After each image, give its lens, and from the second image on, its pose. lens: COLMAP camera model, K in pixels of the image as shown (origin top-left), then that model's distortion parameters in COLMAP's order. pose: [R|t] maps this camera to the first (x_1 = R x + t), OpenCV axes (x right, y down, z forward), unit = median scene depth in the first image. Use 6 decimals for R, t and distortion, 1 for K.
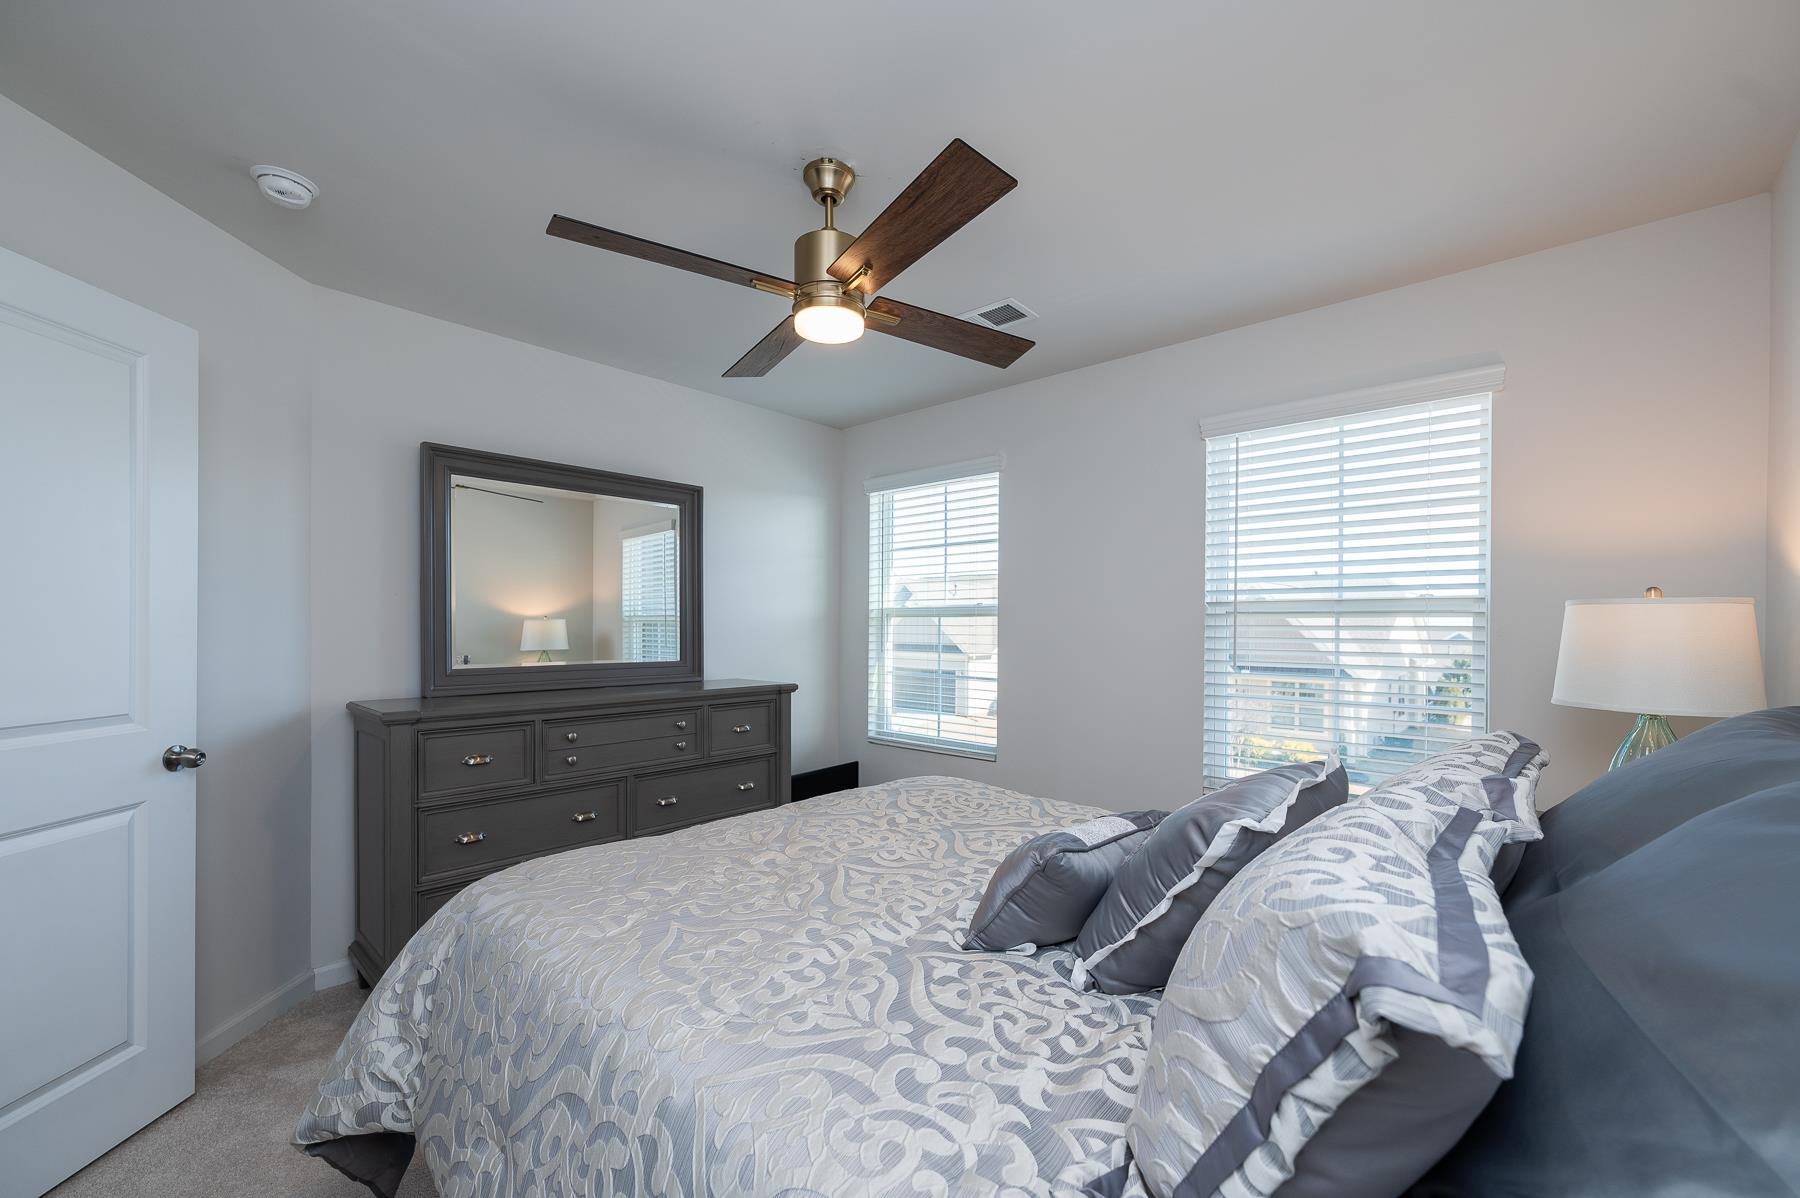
lens RADIAL K [[738.3, 0, 885.9], [0, 738.3, 601.5], [0, 0, 1]] dist [0.000184, -0.000153]
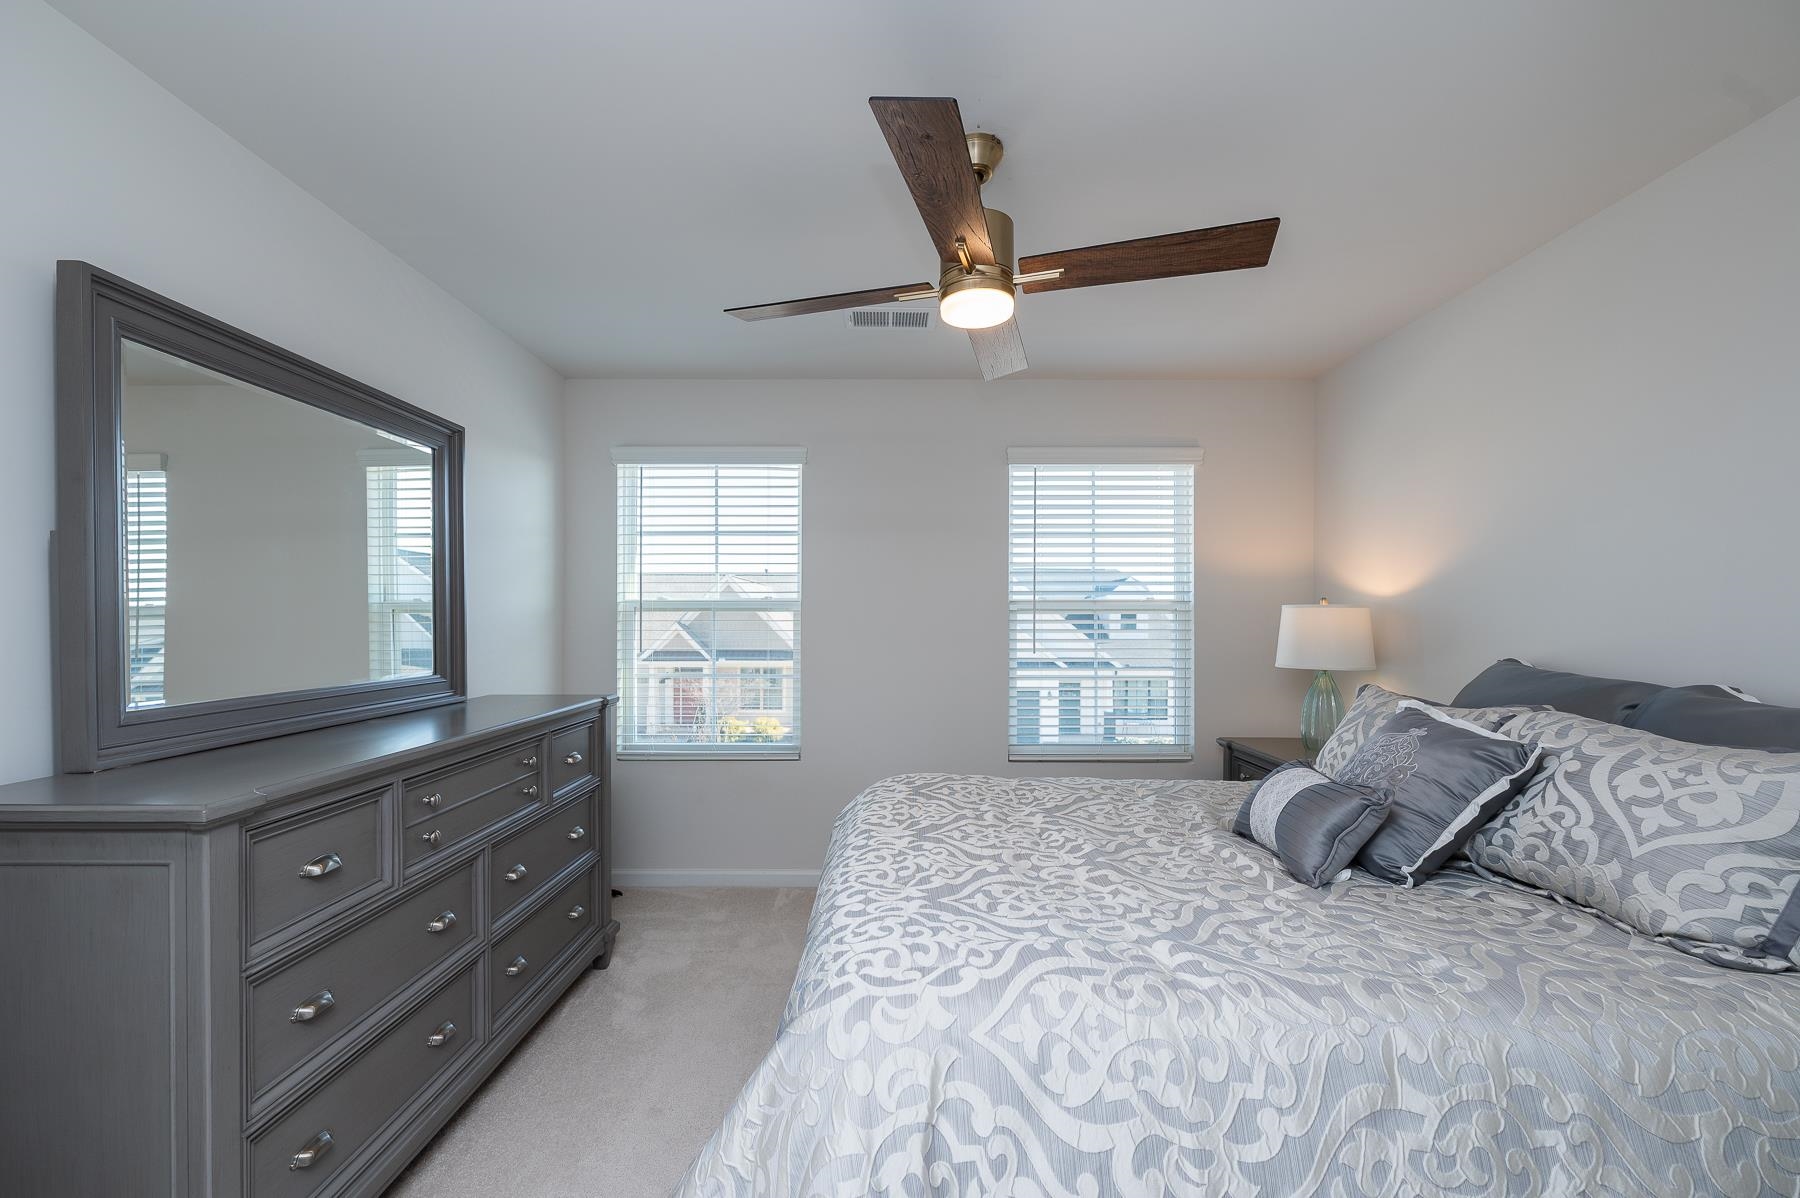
lens RADIAL K [[738.3, 0, 889.5], [0, 738.3, 596.8], [0, 0, 1]] dist [0.000184, -0.000153]
pose [[0.731245, 0.014152, 0.681968, -0.429490], [-0.017382, 0.999847, -0.002110, 0.001075], [-0.681894, -0.010311, 0.731379, 0.199480]]
